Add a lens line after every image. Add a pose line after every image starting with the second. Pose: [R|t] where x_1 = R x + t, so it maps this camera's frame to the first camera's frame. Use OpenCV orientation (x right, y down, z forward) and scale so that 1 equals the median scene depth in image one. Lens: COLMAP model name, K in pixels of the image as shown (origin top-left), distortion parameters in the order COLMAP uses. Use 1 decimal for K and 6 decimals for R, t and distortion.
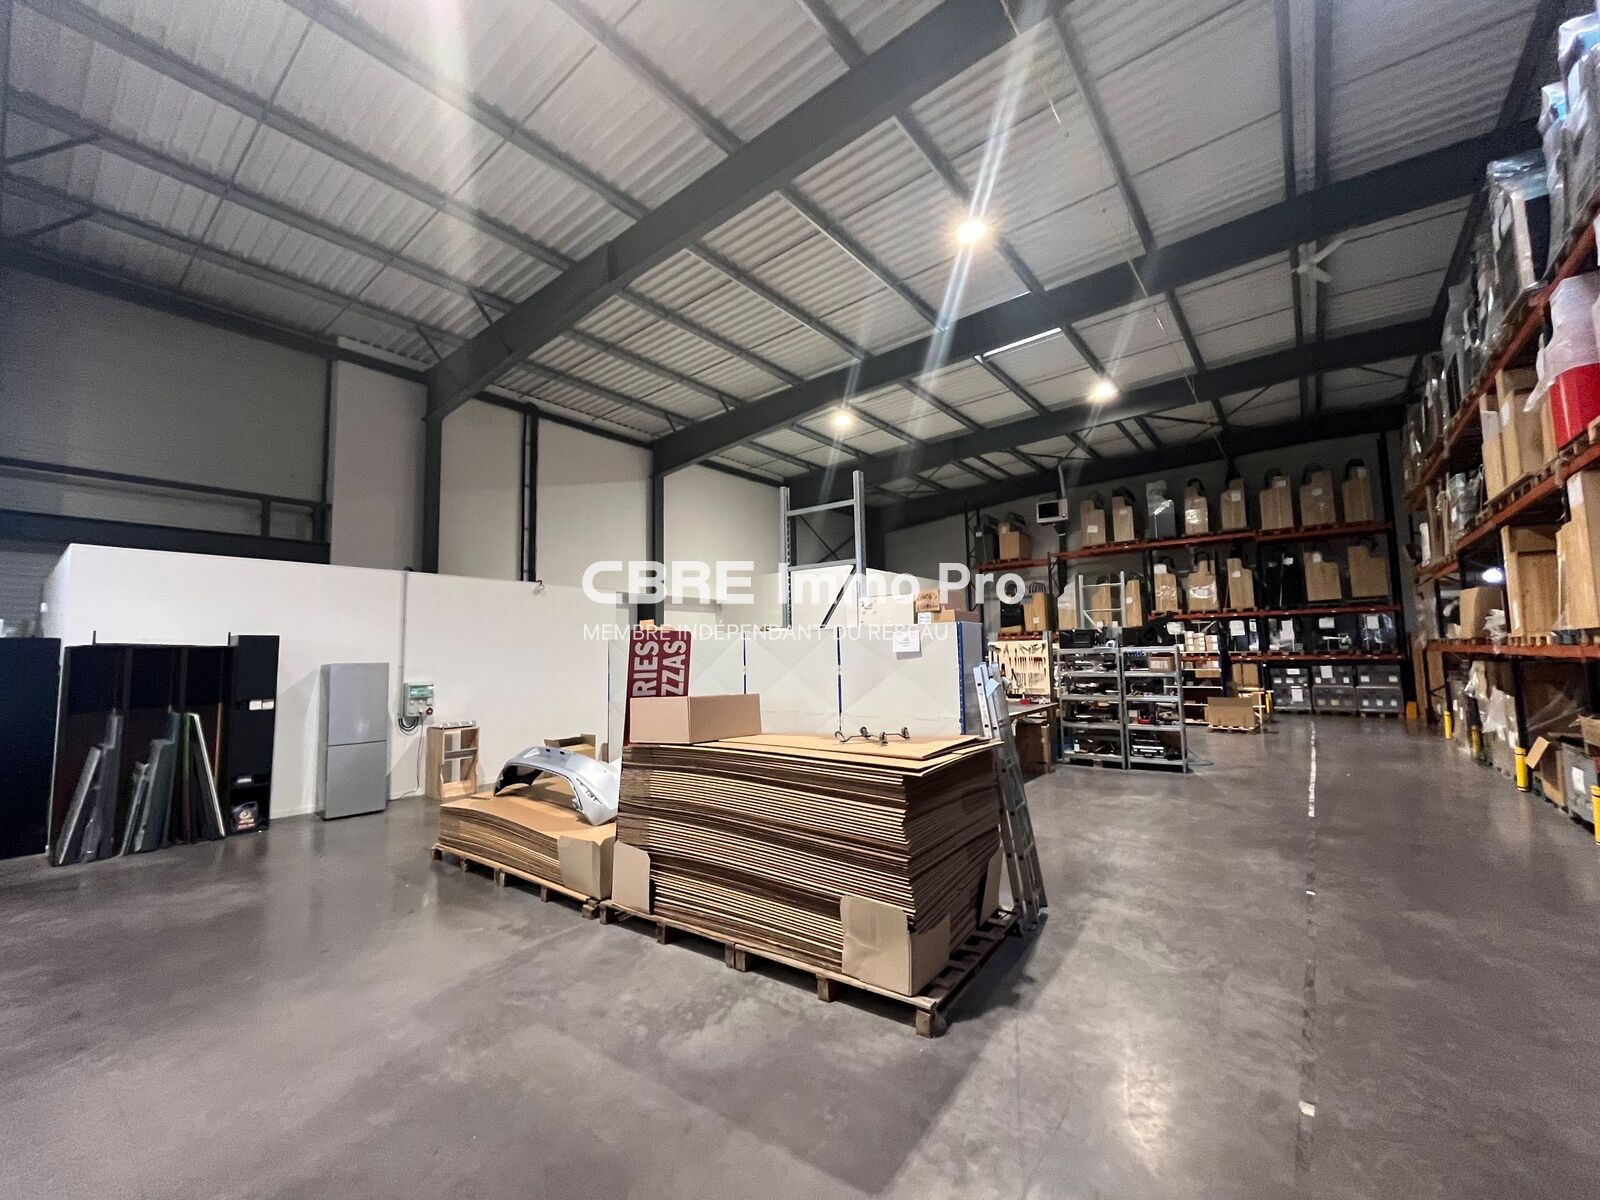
lens RADIAL K [[649.7, 0, 799.5], [0, 649.7, 603.2], [0, 0, 1]] dist [-0.003824, 0.000777]
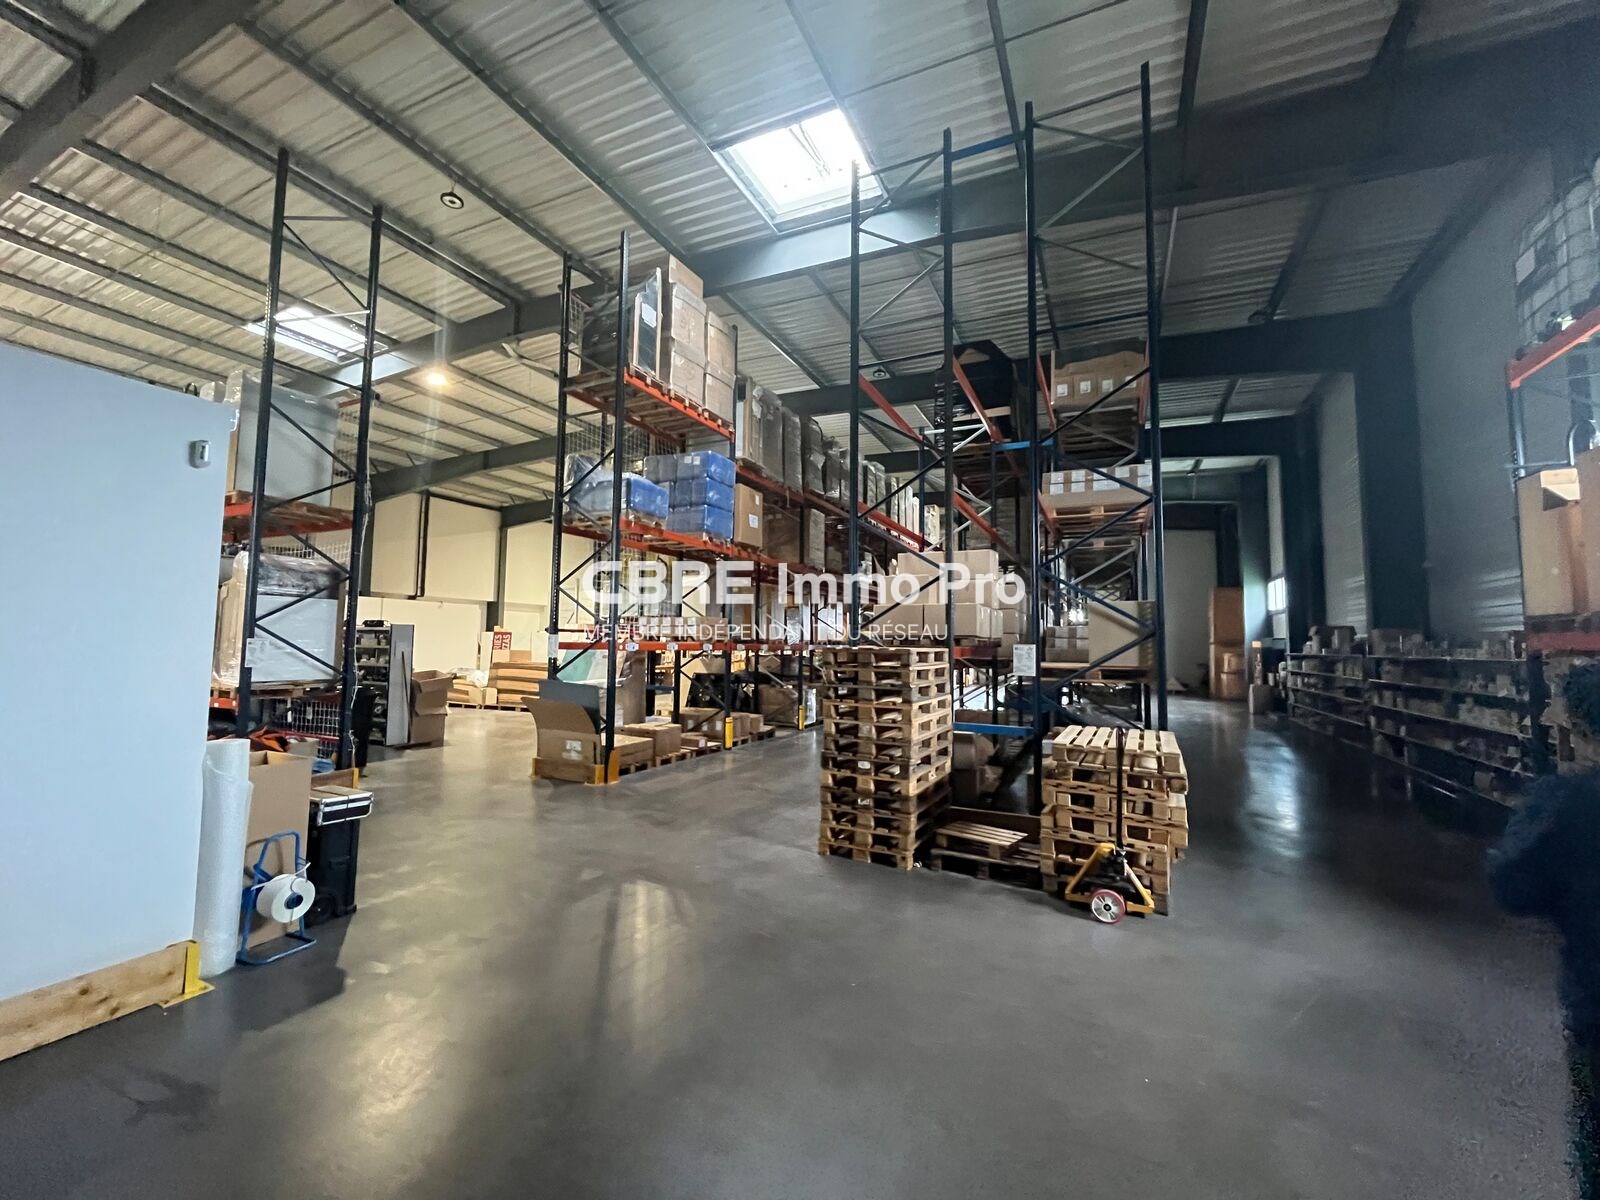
lens RADIAL K [[649.7, 0, 796.9], [0, 649.7, 603.5], [0, 0, 1]] dist [-0.003824, 0.000777]
pose [[0.975621, 0.045214, 0.214755, 0.317568], [-0.047647, 0.998845, 0.006161, -0.115827], [-0.214228, -0.016243, 0.976649, -1.516305]]
